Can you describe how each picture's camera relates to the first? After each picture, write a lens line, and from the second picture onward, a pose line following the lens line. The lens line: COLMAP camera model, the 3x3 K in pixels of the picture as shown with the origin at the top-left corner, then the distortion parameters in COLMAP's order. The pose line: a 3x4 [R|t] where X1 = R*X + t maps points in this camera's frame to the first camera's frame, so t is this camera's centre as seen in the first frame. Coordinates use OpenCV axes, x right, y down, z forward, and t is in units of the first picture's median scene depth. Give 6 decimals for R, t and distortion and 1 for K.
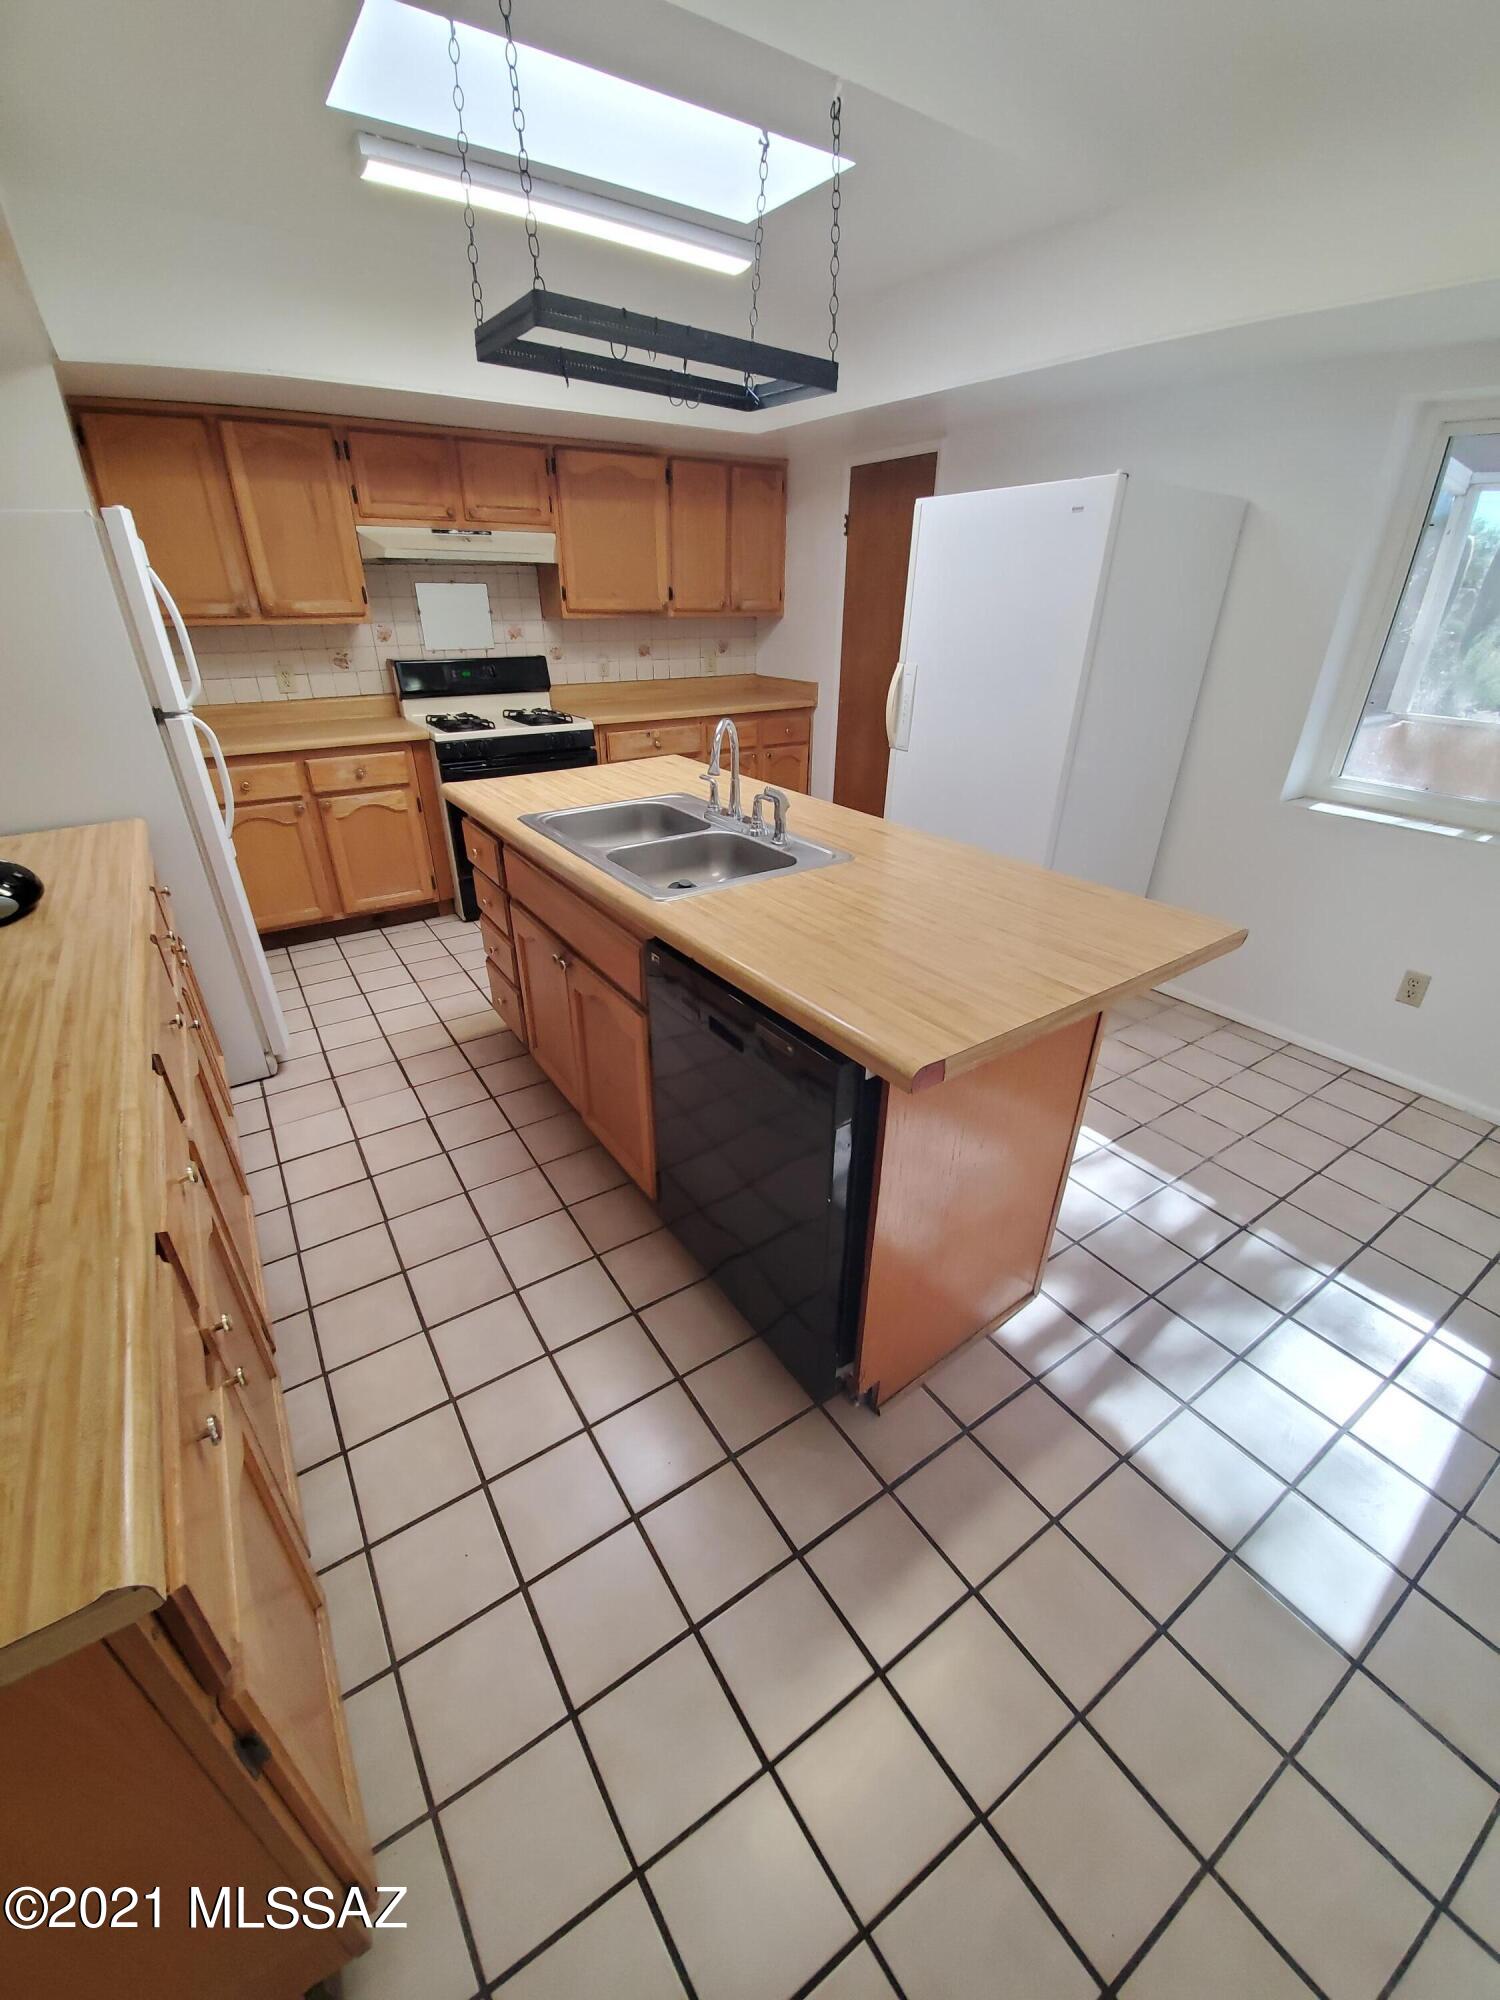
lens RADIAL K [[799.5, 0, 744.6], [0, 799.5, 1007.8], [0, 0, 1]] dist [-0.001805, -0.006675]
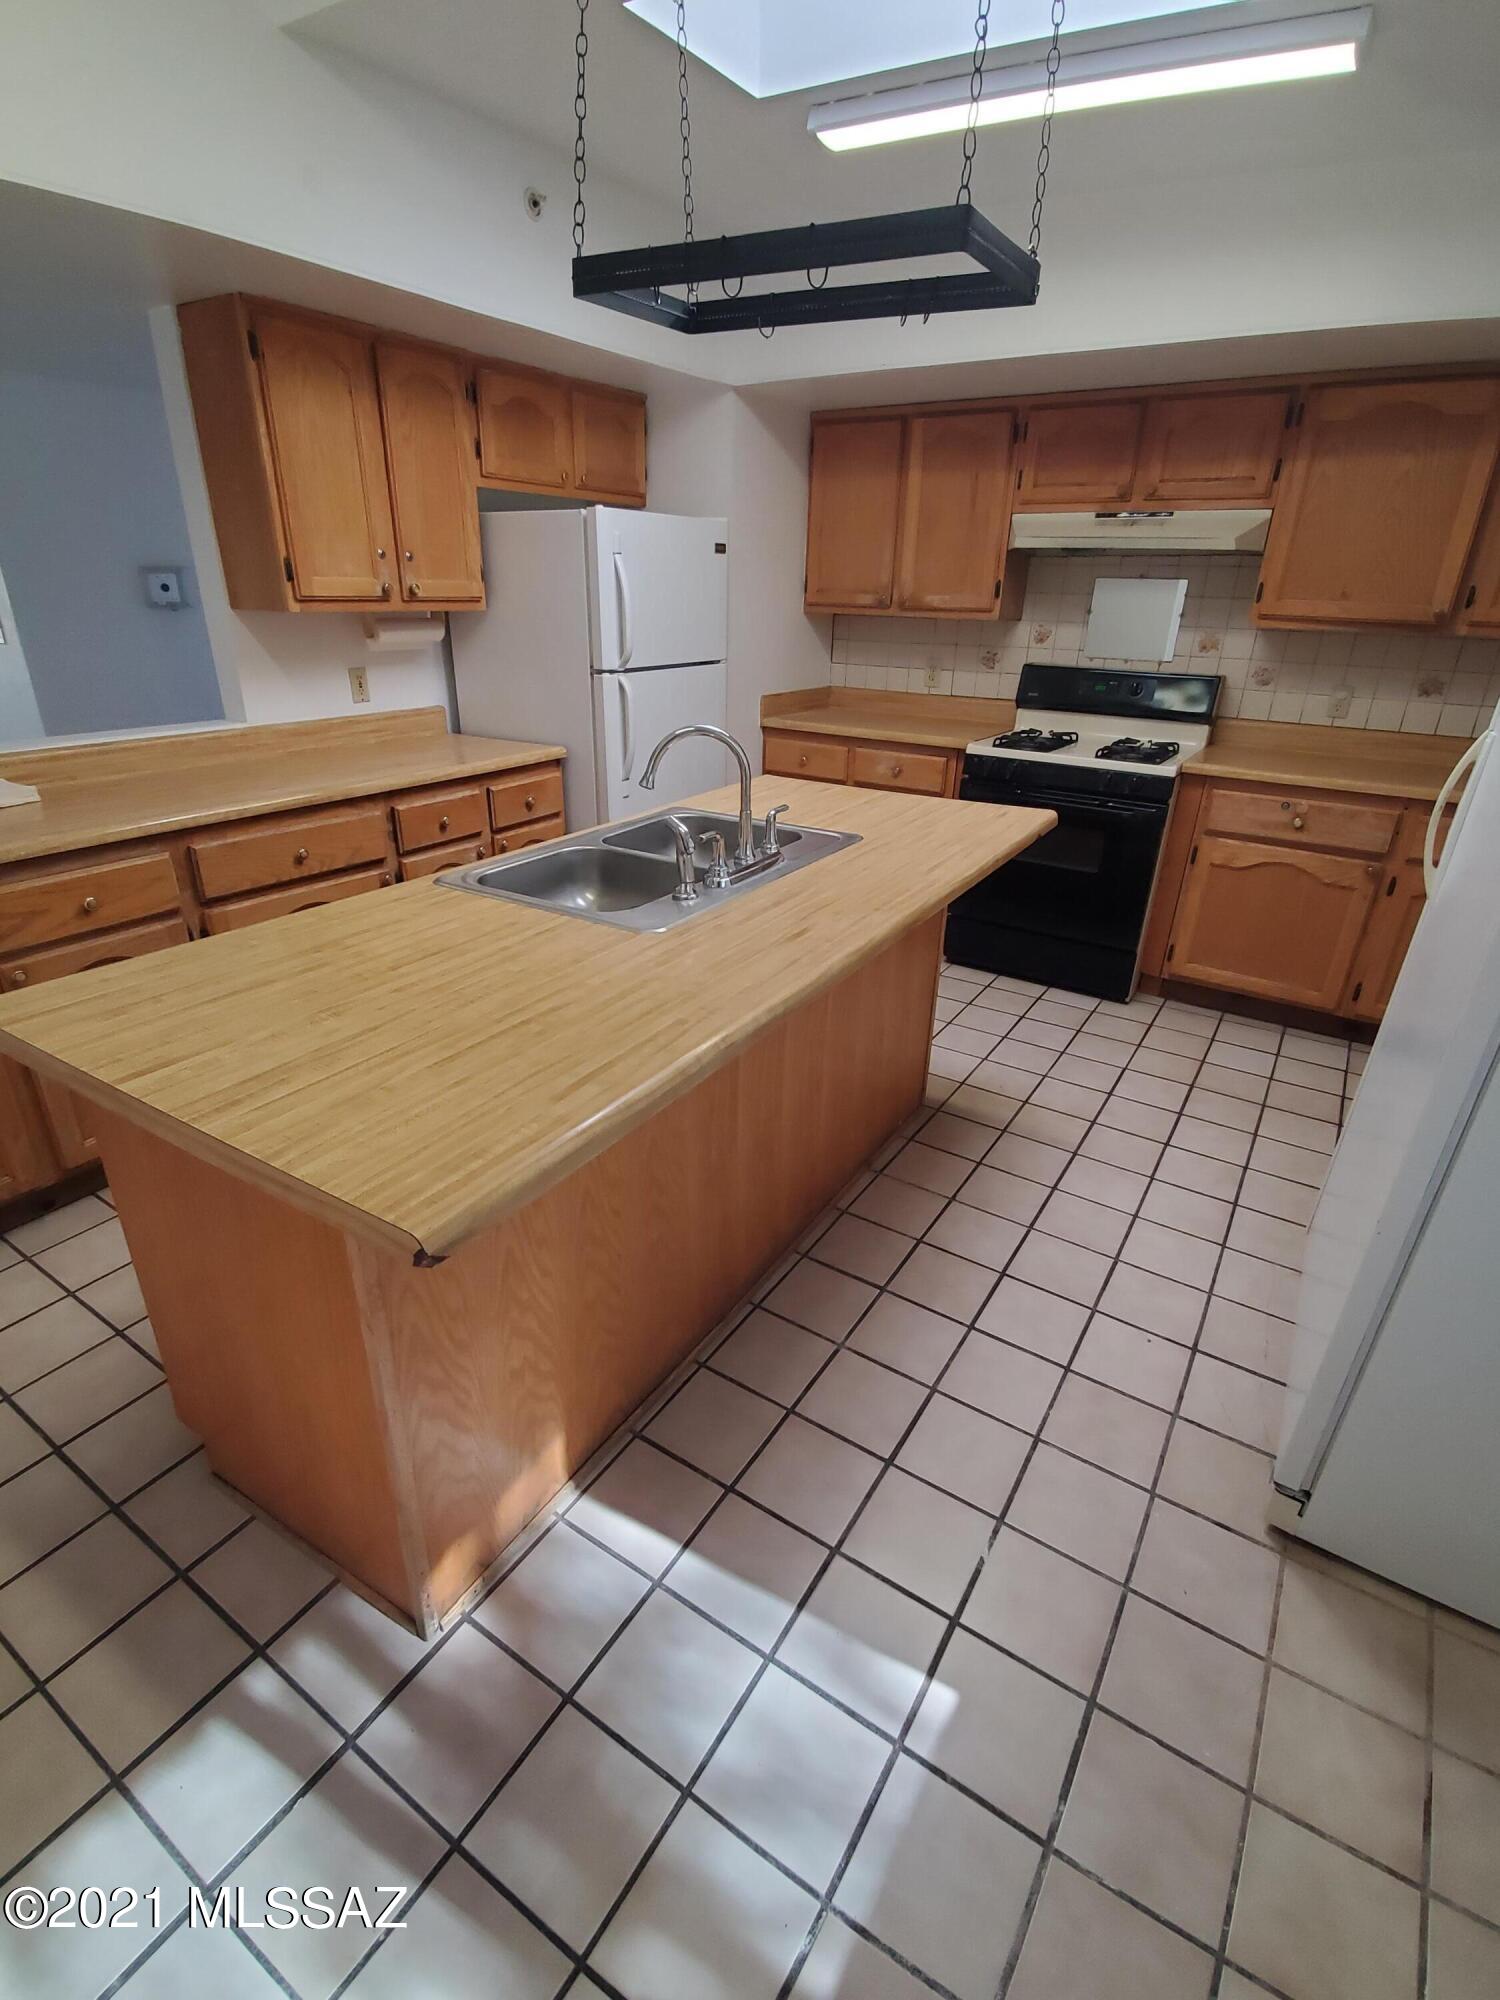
lens RADIAL K [[939.2, 0, 744.0], [0, 939.2, 1014.0], [0, 0, 1]] dist [0.001290, -0.001522]
pose [[0.405058, 0.380848, -0.831194, 0.480519], [-0.438828, 0.878536, 0.188690, -0.171878], [0.802096, 0.288320, 0.522985, 0.355855]]
